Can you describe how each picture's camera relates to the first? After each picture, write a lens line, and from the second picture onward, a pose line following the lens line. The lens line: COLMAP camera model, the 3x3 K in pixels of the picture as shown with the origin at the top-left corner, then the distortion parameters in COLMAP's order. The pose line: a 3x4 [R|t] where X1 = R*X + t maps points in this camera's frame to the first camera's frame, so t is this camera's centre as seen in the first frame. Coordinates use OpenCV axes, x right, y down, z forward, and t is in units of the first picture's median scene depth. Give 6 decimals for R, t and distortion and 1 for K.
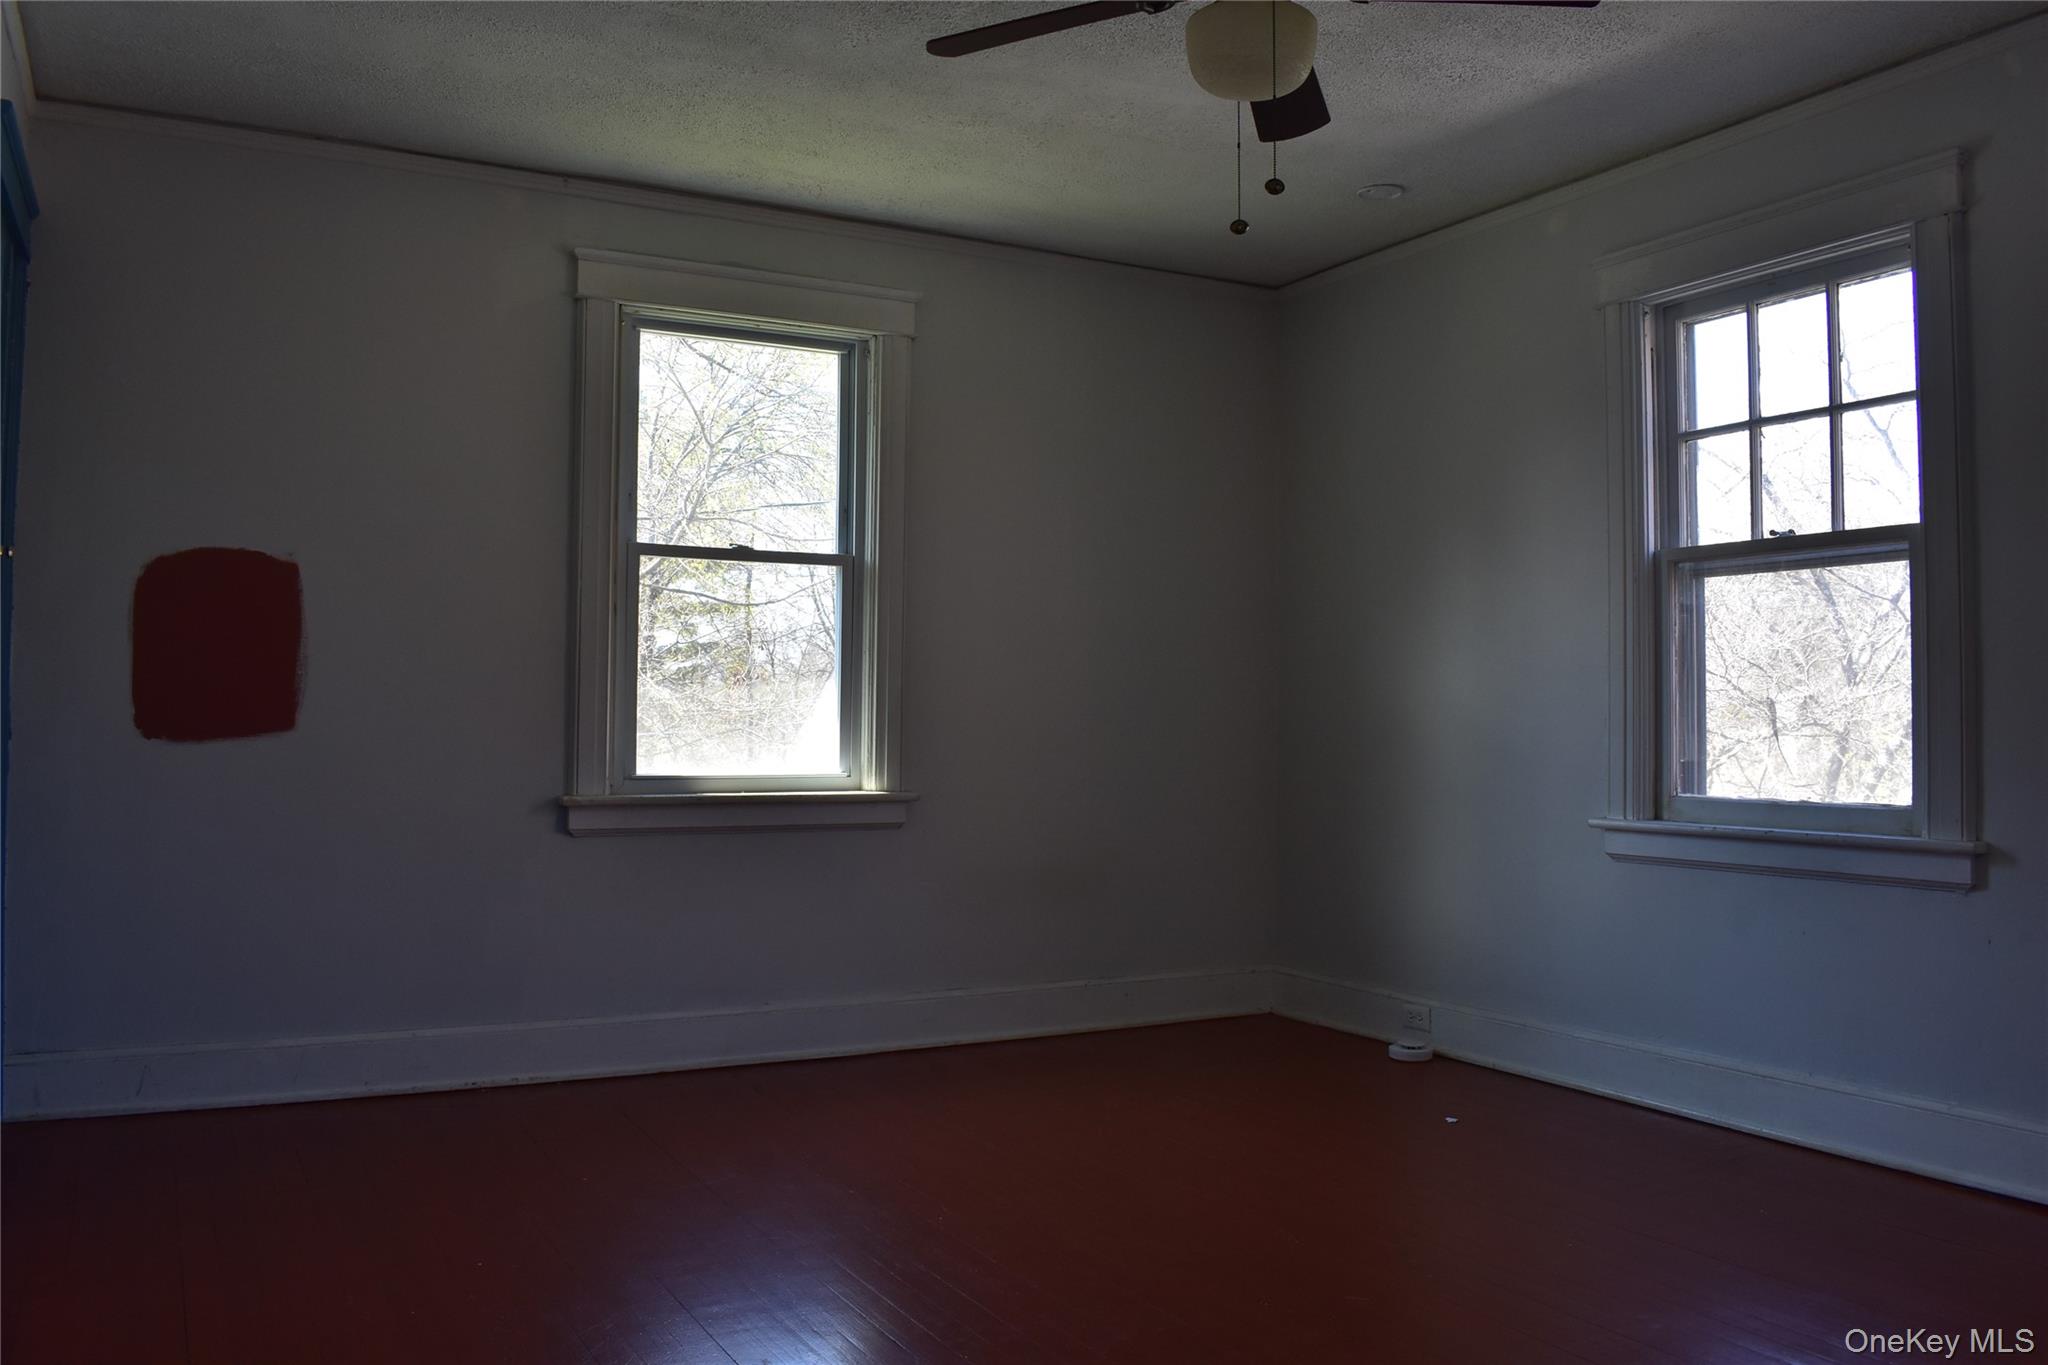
lens RADIAL K [[1608.3, 0, 1016.8], [0, 1608.3, 675.0], [0, 0, 1]] dist [-0.097622, 0.018498]
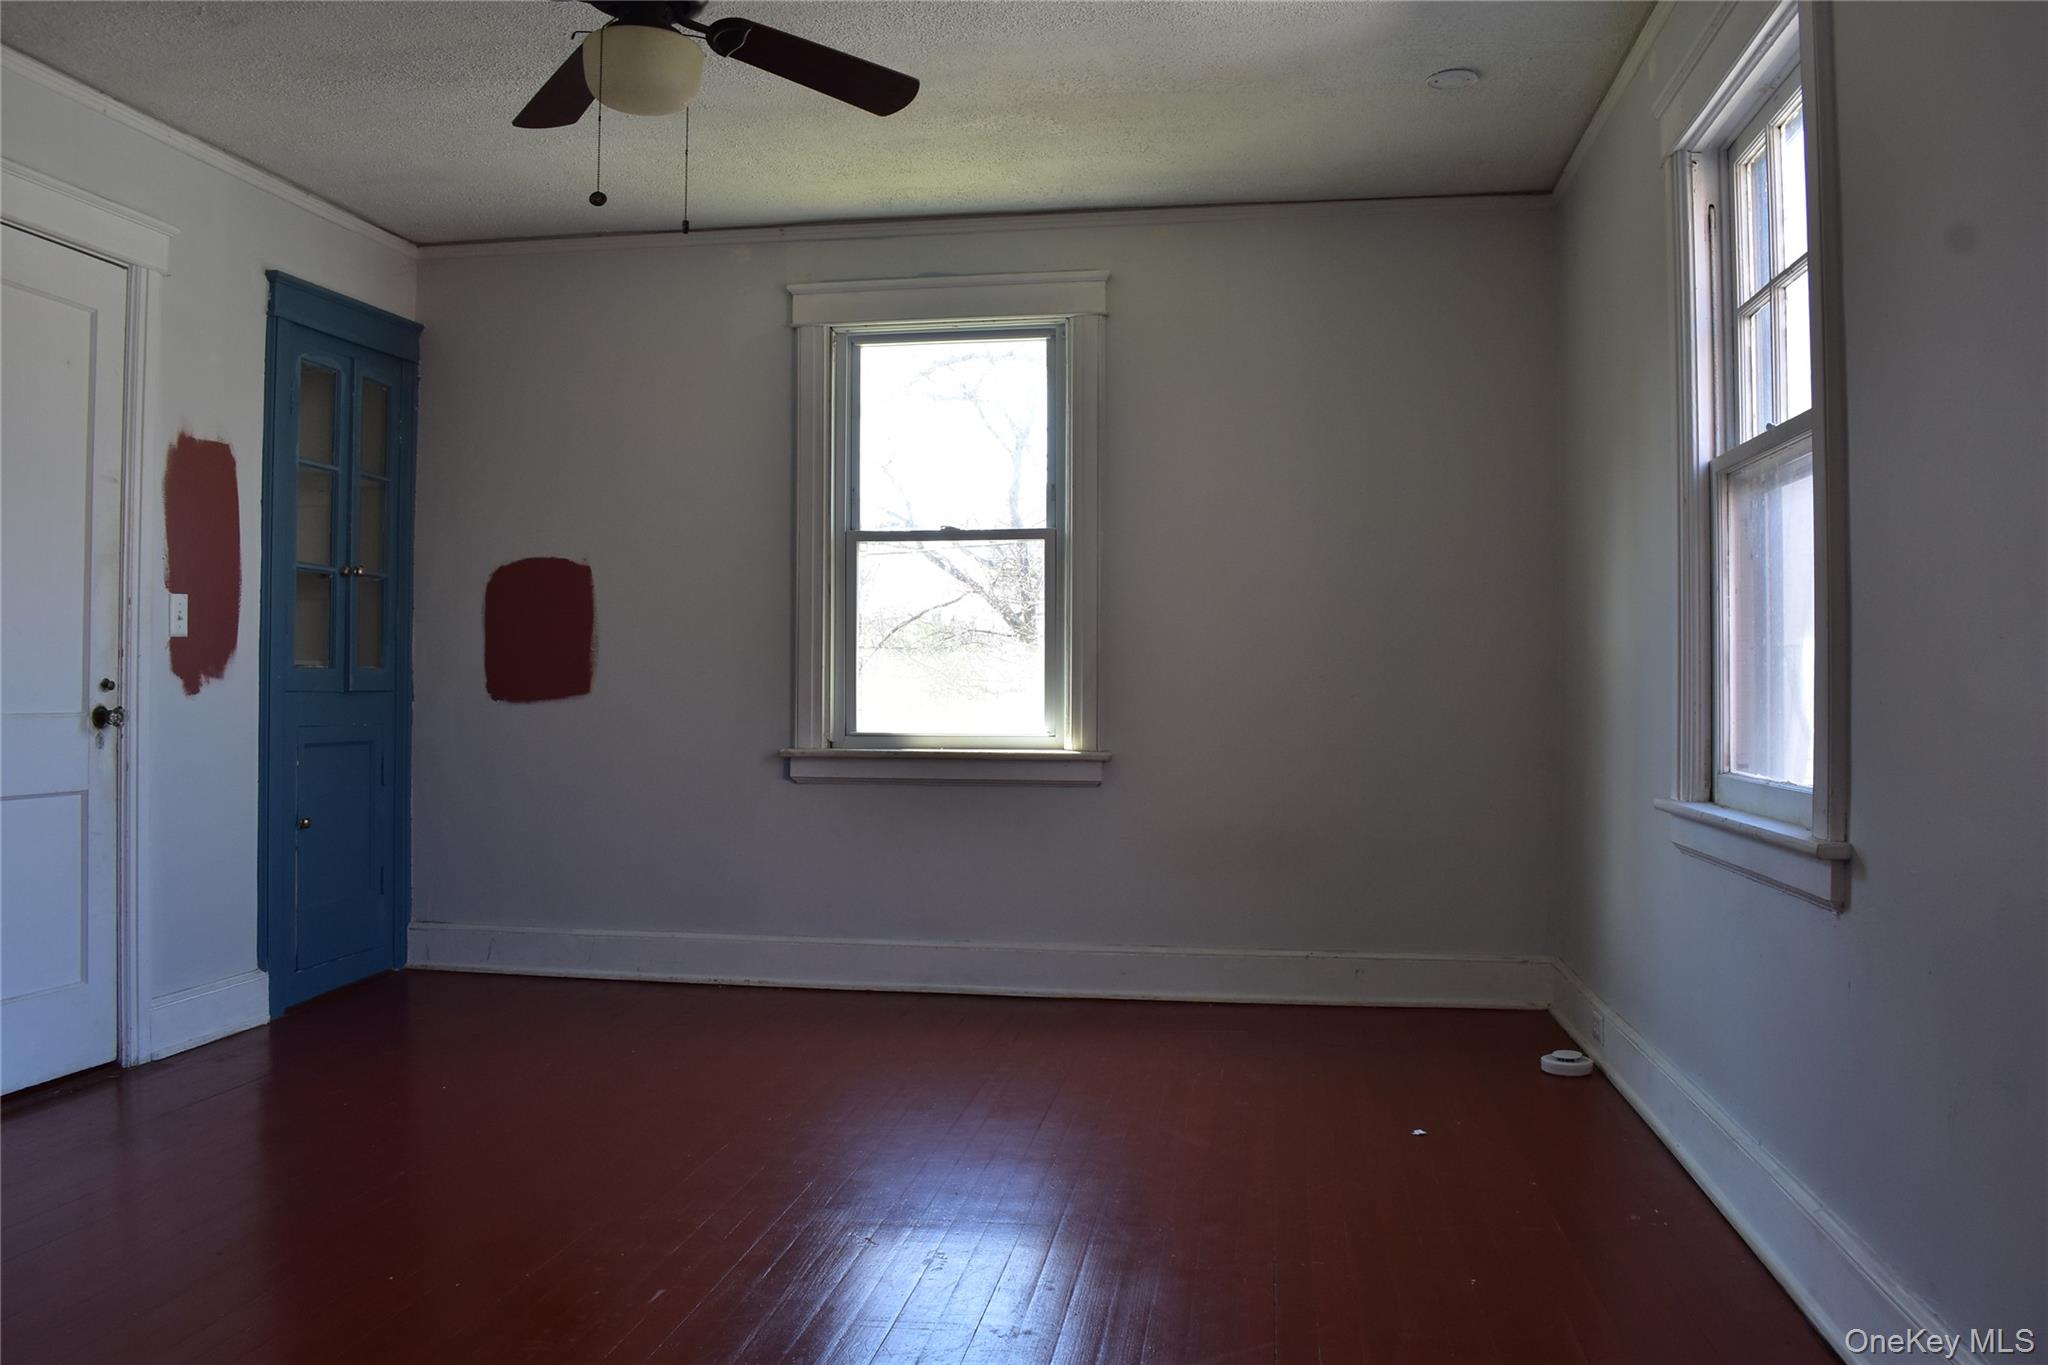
lens RADIAL K [[1608.3, 0, 1016.8], [0, 1608.3, 675.0], [0, 0, 1]] dist [-0.097622, 0.018498]
pose [[0.791302, -0.010280, -0.611339, 0.577639], [0.020477, 0.999743, 0.009694, 0.012674], [0.611083, -0.020189, 0.791309, 0.155407]]
